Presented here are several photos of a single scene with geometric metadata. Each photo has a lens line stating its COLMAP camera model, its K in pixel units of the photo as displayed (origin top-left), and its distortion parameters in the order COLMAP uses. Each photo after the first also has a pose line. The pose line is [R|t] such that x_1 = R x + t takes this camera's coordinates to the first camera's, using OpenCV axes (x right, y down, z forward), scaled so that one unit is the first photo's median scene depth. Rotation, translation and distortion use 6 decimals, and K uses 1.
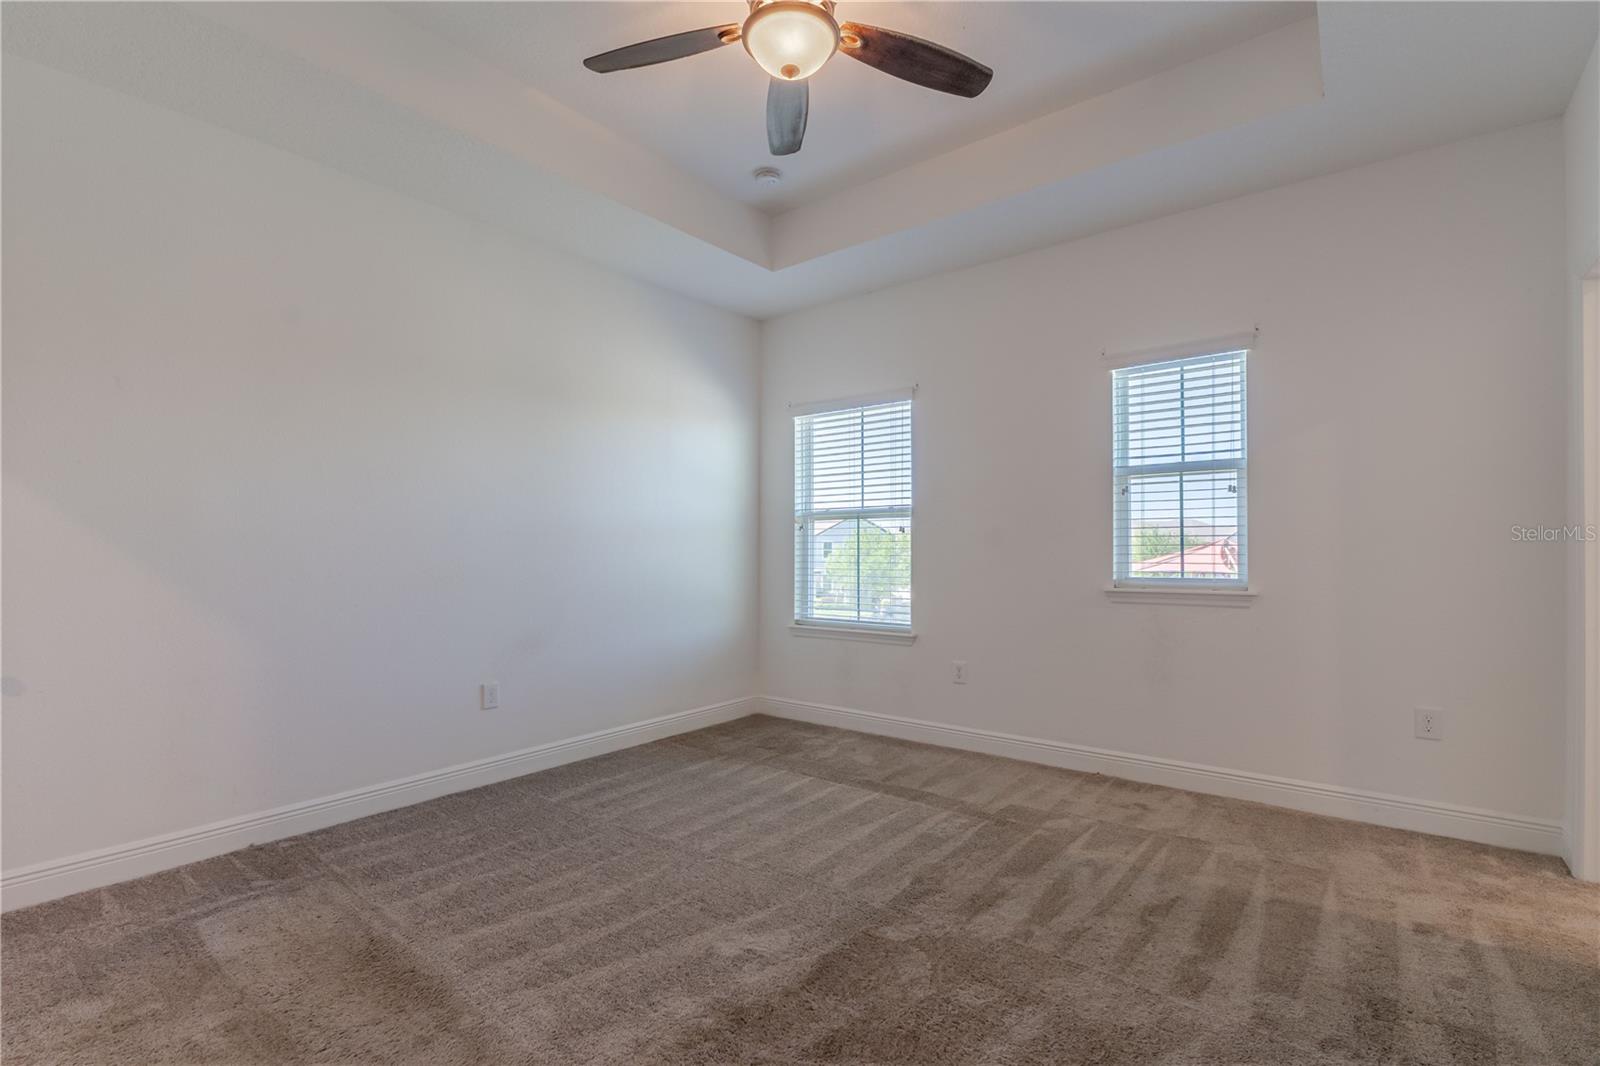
lens RADIAL K [[715.2, 0, 802.5], [0, 715.2, 554.1], [0, 0, 1]] dist [-0.000671, -0.000180]
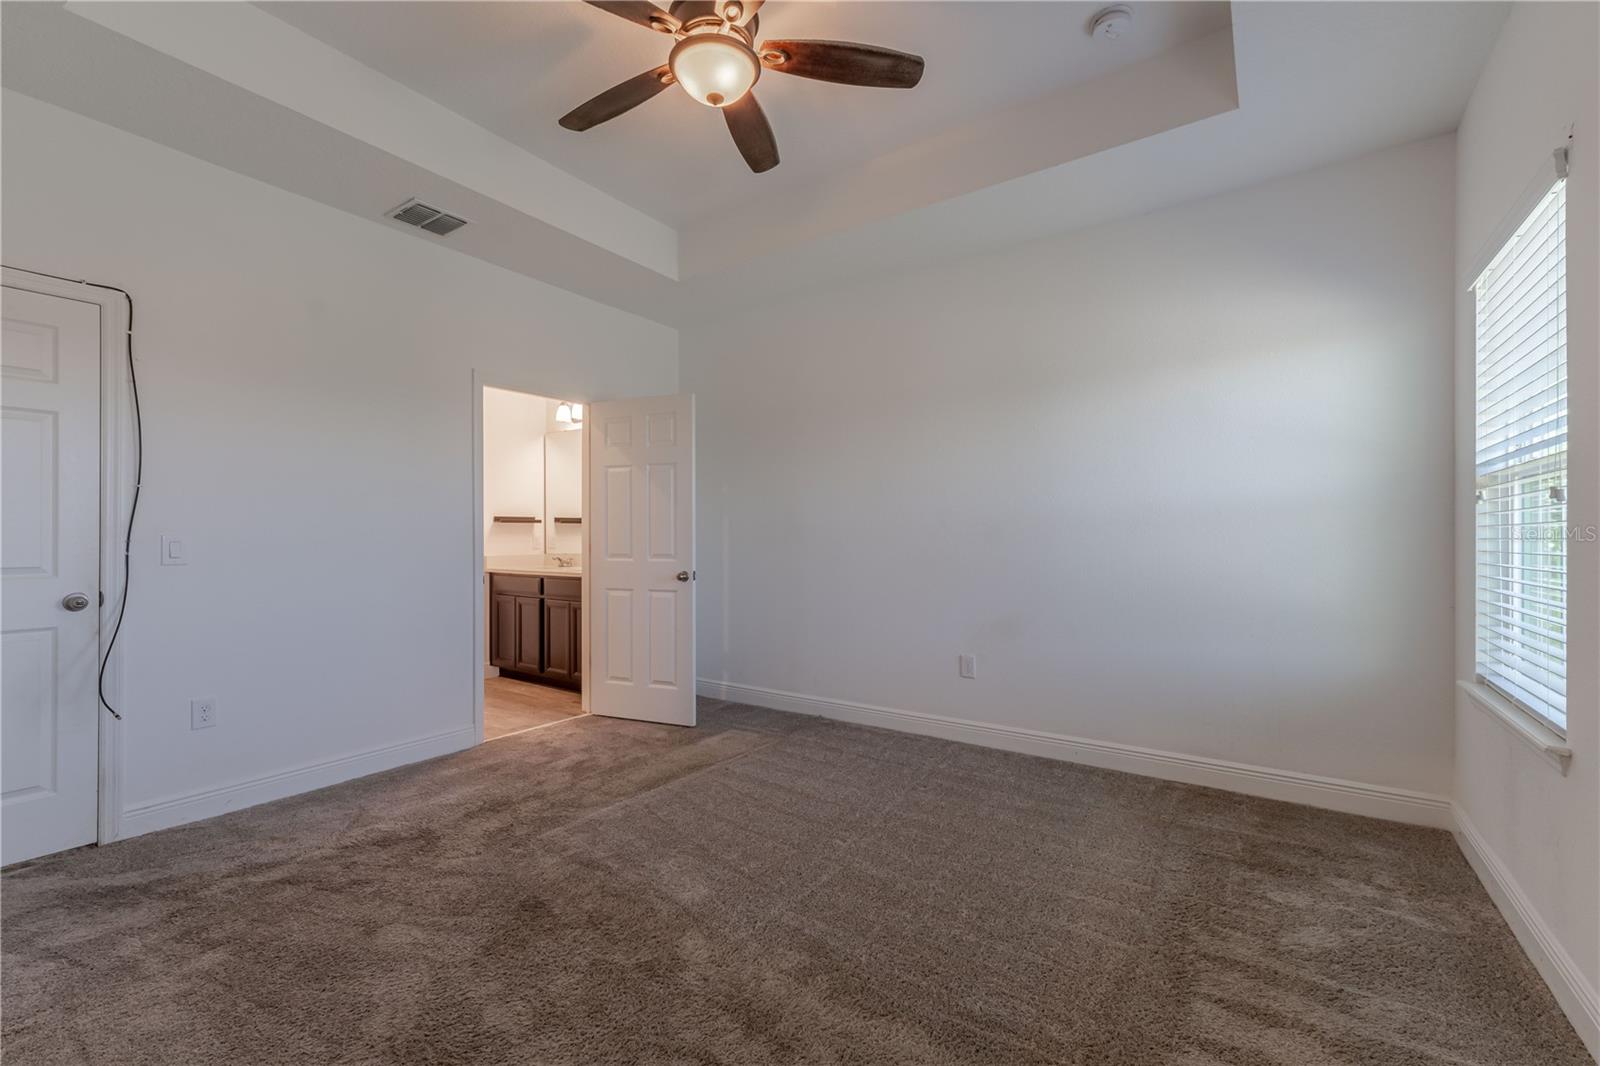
lens RADIAL K [[673.3, 0, 798.0], [0, 673.3, 533.5], [0, 0, 1]] dist [0.006807, -0.001072]
pose [[0.066633, -0.007207, -0.997752, 0.594342], [-0.005901, 0.999954, -0.007617, -0.006198], [0.997760, 0.006395, 0.066588, 0.617801]]
